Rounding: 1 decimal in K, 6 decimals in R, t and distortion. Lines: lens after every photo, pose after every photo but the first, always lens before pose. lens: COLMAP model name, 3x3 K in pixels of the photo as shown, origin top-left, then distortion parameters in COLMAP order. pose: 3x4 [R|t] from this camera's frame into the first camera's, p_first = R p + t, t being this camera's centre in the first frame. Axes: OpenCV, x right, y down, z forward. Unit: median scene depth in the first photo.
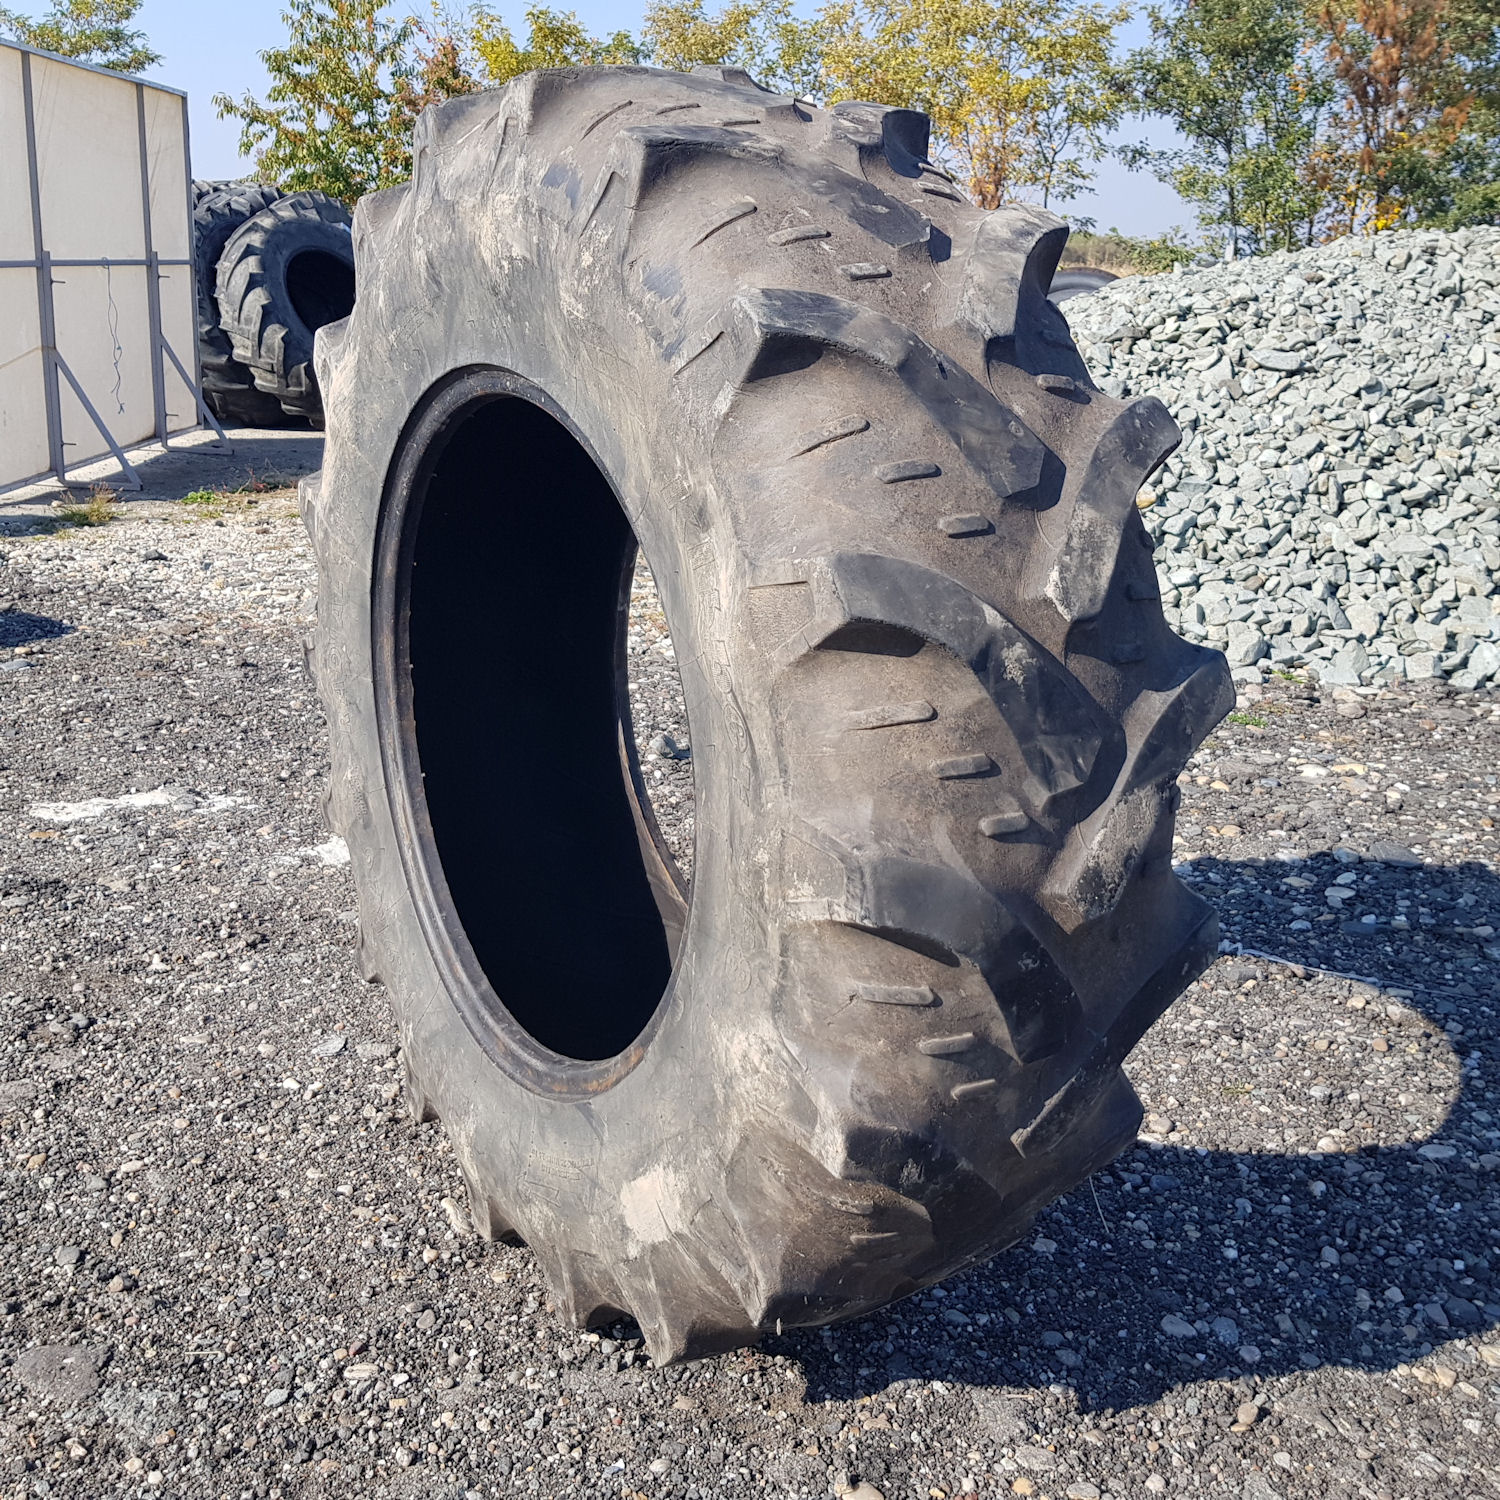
lens RADIAL K [[1601.0, 0, 739.8], [0, 1601.0, 735.3], [0, 0, 1]] dist [0.016673, 0.000000]
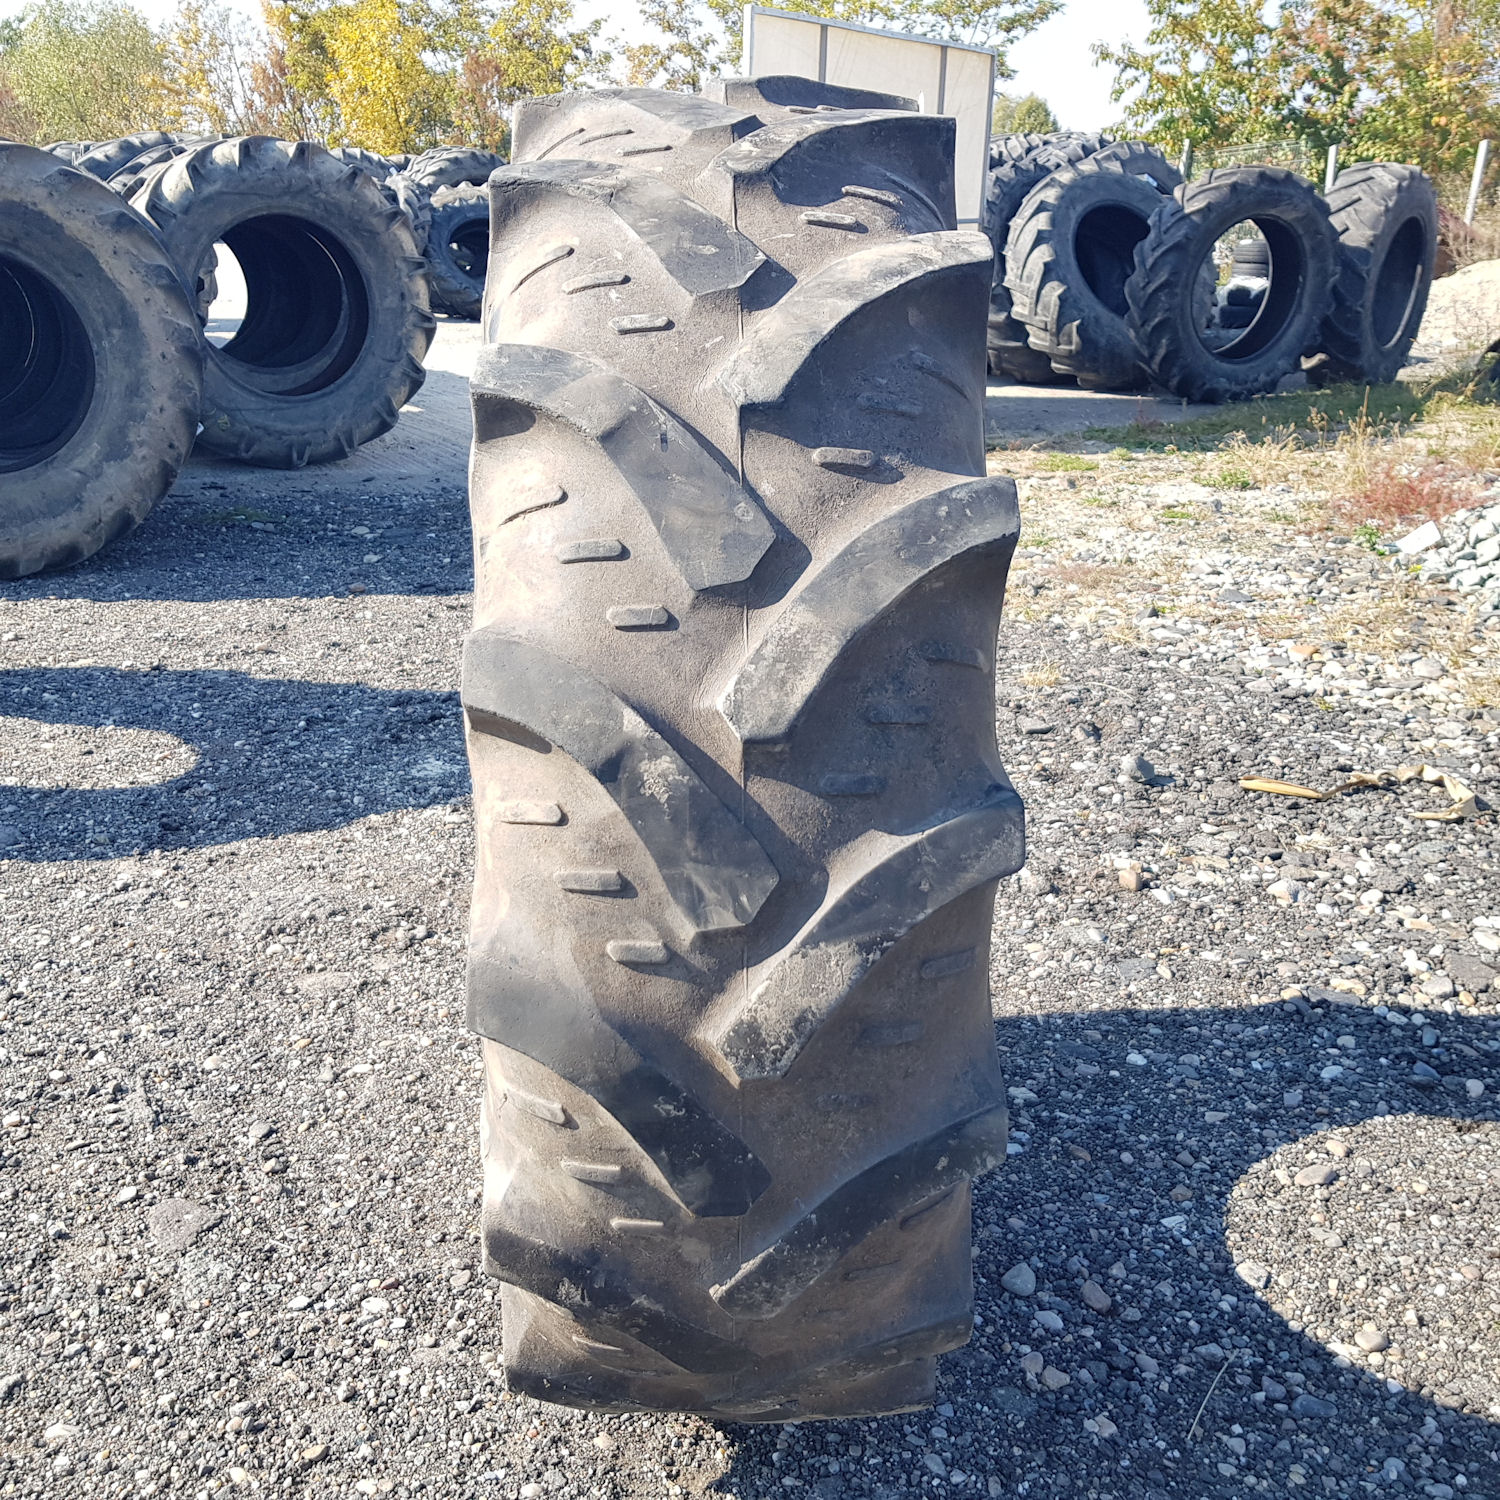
lens RADIAL K [[1601.0, 0, 747.1], [0, 1601.0, 765.6], [0, 0, 1]] dist [0.016673, 0.000000]
pose [[0.851226, 0.157197, -0.500704, 0.505325], [-0.131144, 0.987531, 0.087085, -0.104430], [0.508150, -0.008465, 0.861227, 0.199258]]
